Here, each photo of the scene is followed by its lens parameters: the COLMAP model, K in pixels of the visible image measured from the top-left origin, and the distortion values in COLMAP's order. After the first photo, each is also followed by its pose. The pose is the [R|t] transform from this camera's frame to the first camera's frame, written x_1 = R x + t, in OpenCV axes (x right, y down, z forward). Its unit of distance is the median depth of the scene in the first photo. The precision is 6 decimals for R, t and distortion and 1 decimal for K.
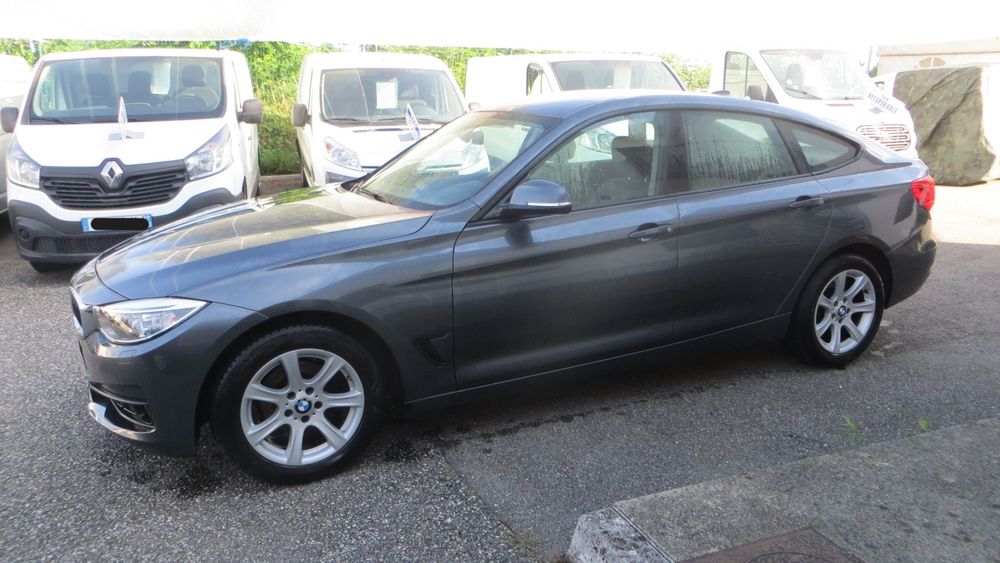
lens RADIAL K [[789.2, 0, 499.8], [0, 789.2, 284.7], [0, 0, 1]] dist [-0.002057, -0.002589]
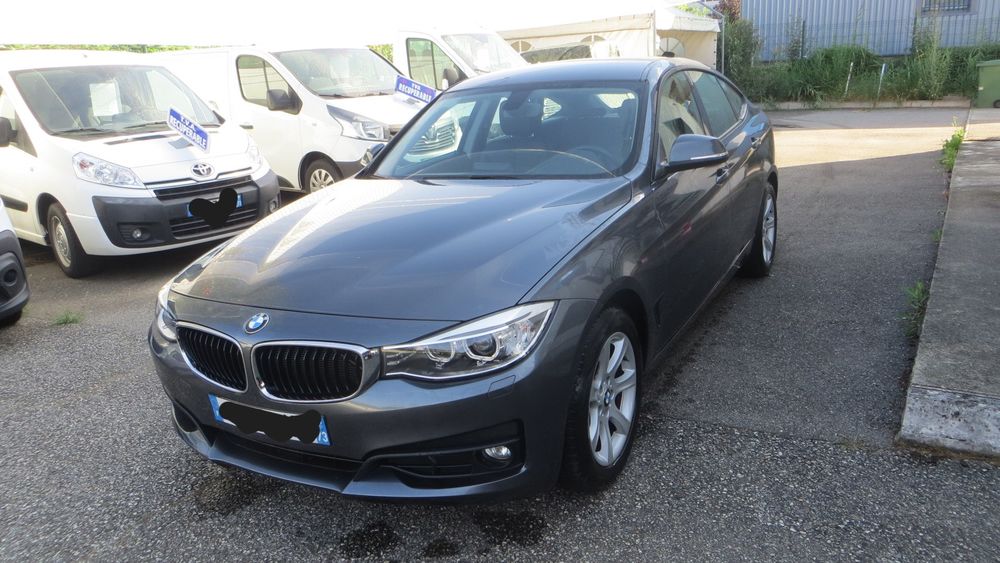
lens RADIAL K [[783.4, 0, 499.8], [0, 783.4, 278.8], [0, 0, 1]] dist [-0.006177, 0.000864]
pose [[0.803373, -0.199443, 0.561083, -0.346248], [0.202890, 0.977542, 0.056975, -0.024090], [-0.559846, 0.068066, 0.825796, 0.128725]]
